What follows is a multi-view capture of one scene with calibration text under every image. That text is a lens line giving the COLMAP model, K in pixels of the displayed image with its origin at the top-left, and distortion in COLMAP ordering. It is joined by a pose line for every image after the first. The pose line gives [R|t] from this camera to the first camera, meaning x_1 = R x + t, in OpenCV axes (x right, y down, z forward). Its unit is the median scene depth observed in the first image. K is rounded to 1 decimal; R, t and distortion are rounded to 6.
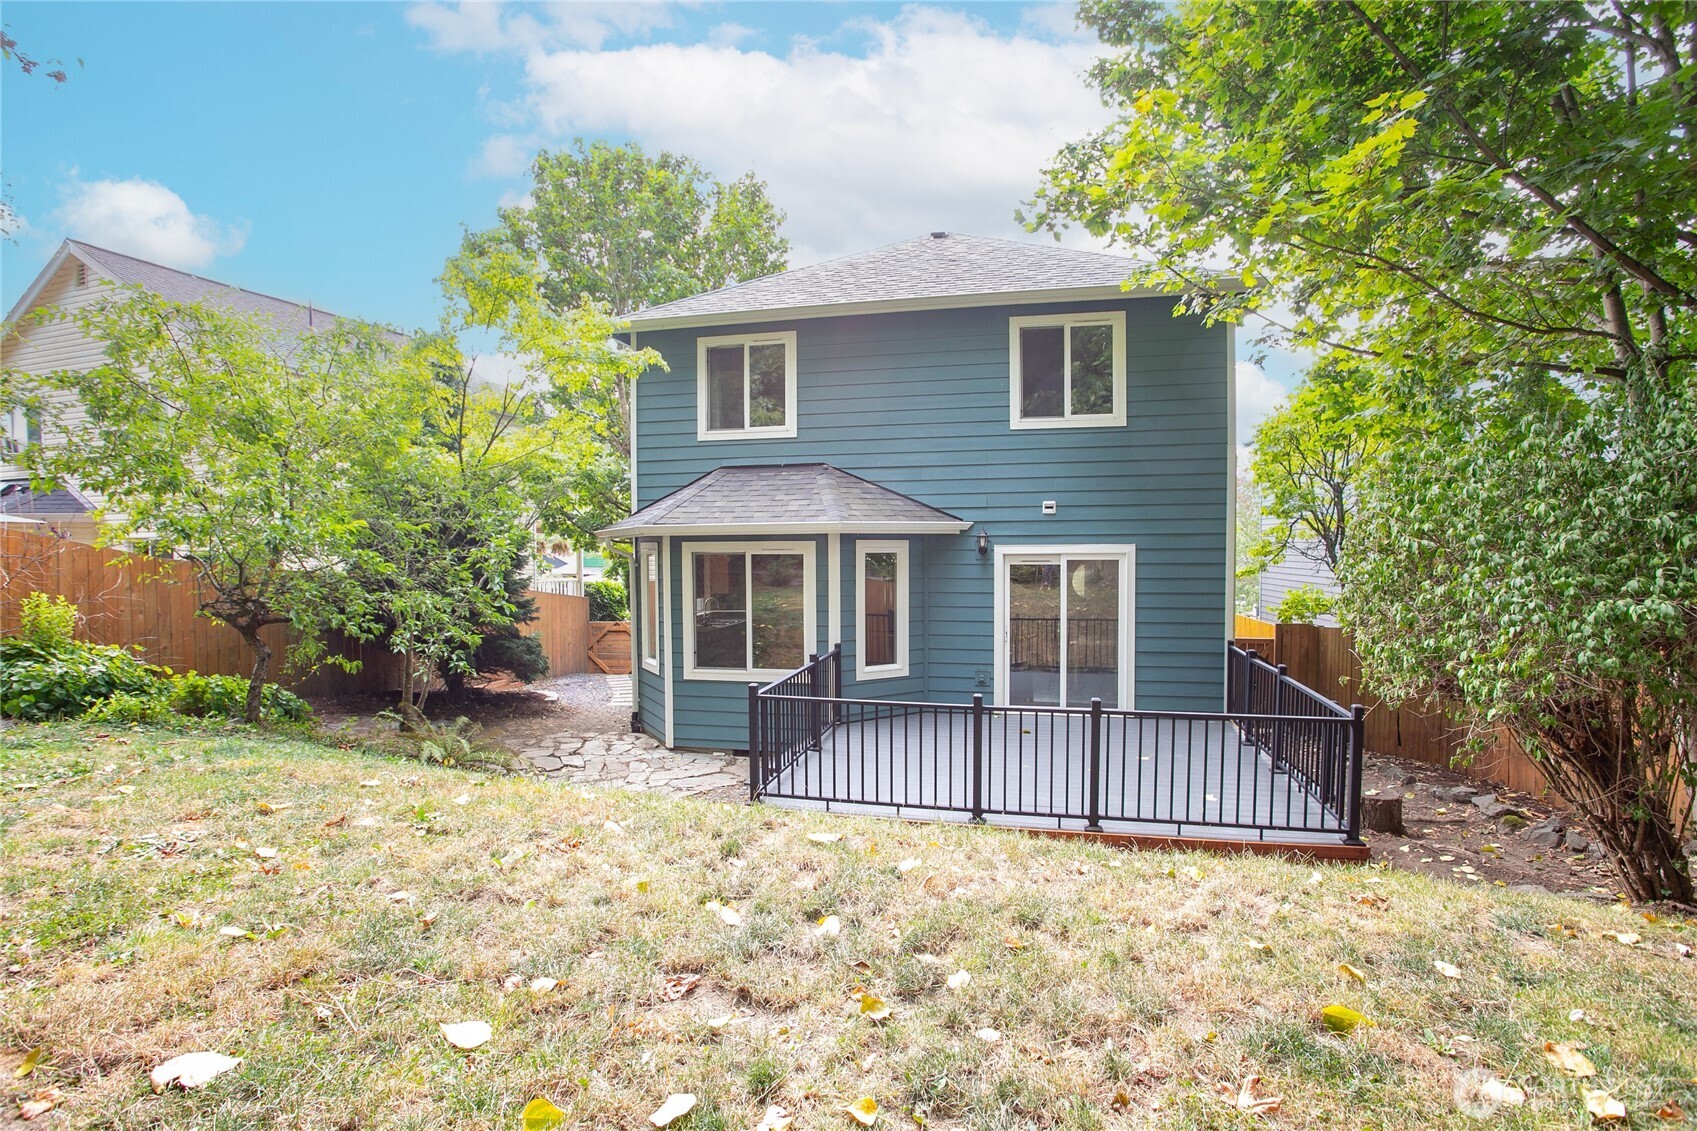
lens RADIAL K [[821.6, 0, 849.4], [0, 821.6, 560.7], [0, 0, 1]] dist [-0.004343, -0.000187]
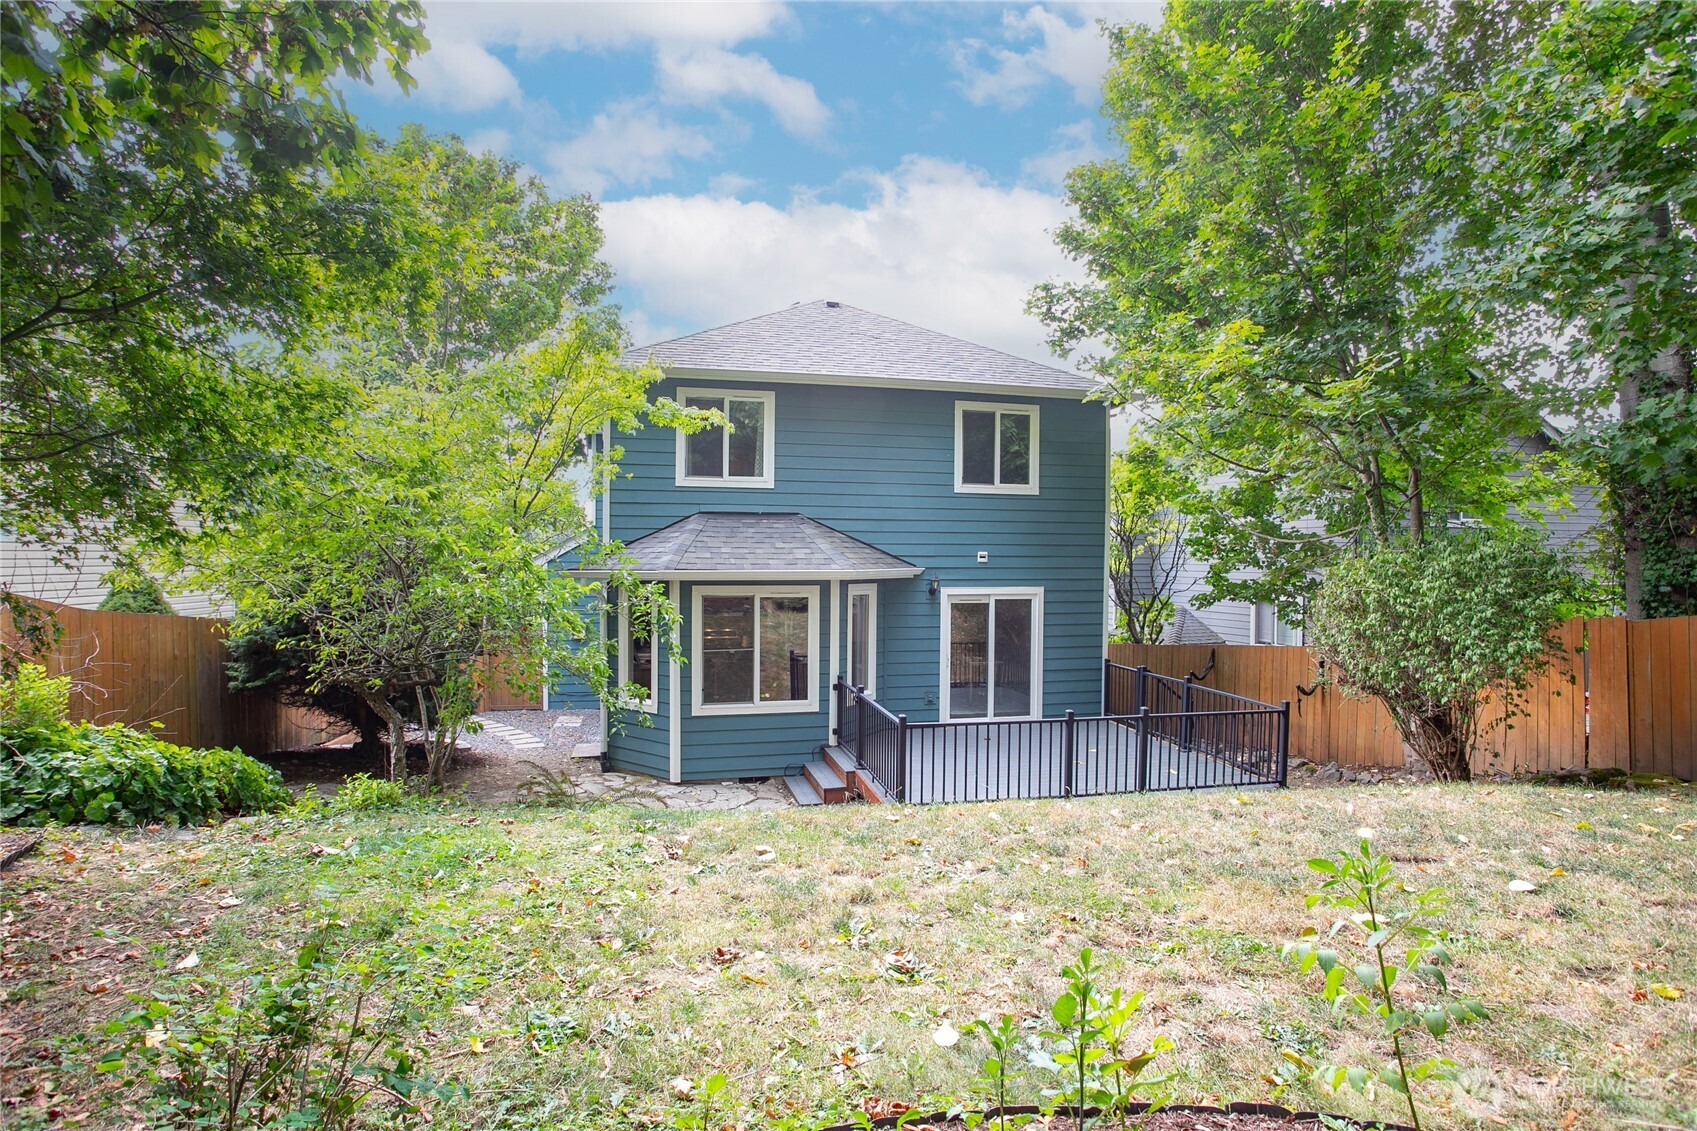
lens RADIAL K [[834.8, 0, 846.8], [0, 834.8, 570.6], [0, 0, 1]] dist [-0.003120, 0.000098]
pose [[0.904241, 0.002909, 0.427013, -0.481041], [-0.003217, 0.999995, -0.000001, -0.043233], [-0.427010, -0.001373, 0.904246, -0.054363]]
